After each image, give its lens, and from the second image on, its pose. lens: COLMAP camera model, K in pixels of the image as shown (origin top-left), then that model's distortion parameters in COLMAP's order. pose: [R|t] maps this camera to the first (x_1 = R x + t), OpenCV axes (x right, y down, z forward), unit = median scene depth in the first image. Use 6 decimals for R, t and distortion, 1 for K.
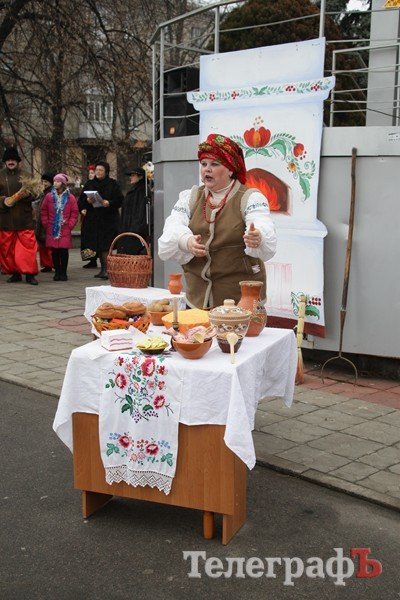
lens RADIAL K [[886.9, 0, 200.0], [0, 886.9, 300.0], [0, 0, 1]] dist [0.014342, -0.007193]
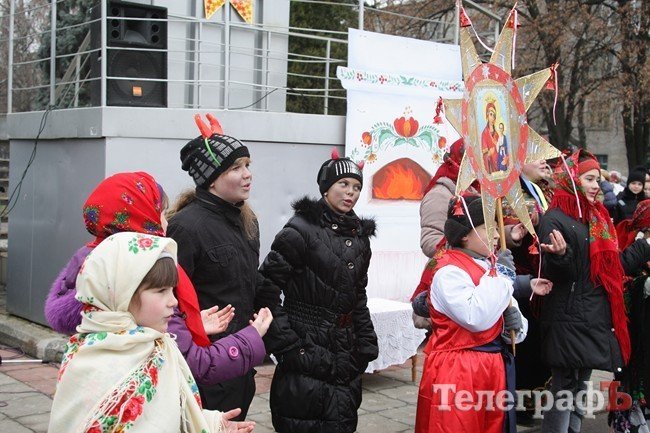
lens RADIAL K [[960.8, 0, 325.0], [0, 960.8, 216.5], [0, 0, 1]] dist [0.014342, -0.007193]
pose [[0.041607, -0.057745, 0.997464, -1.310746], [0.098727, 0.993680, 0.053407, -0.194193], [-0.994244, 0.096254, 0.047044, 1.357987]]
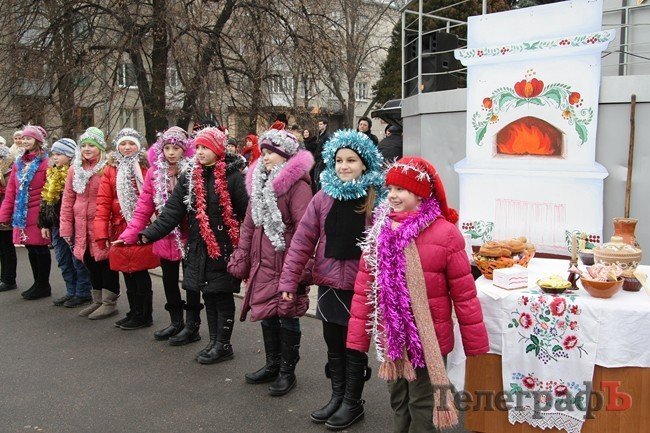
lens RADIAL K [[732.3, 0, 281.0], [0, 732.3, 218.0], [0, 0, 1]] dist [-0.155461, 0.229295]
pose [[0.995293, -0.008063, -0.096573, -0.199124], [0.005176, 0.999533, -0.030109, 0.000542], [0.096771, 0.029467, 0.994870, 0.130036]]
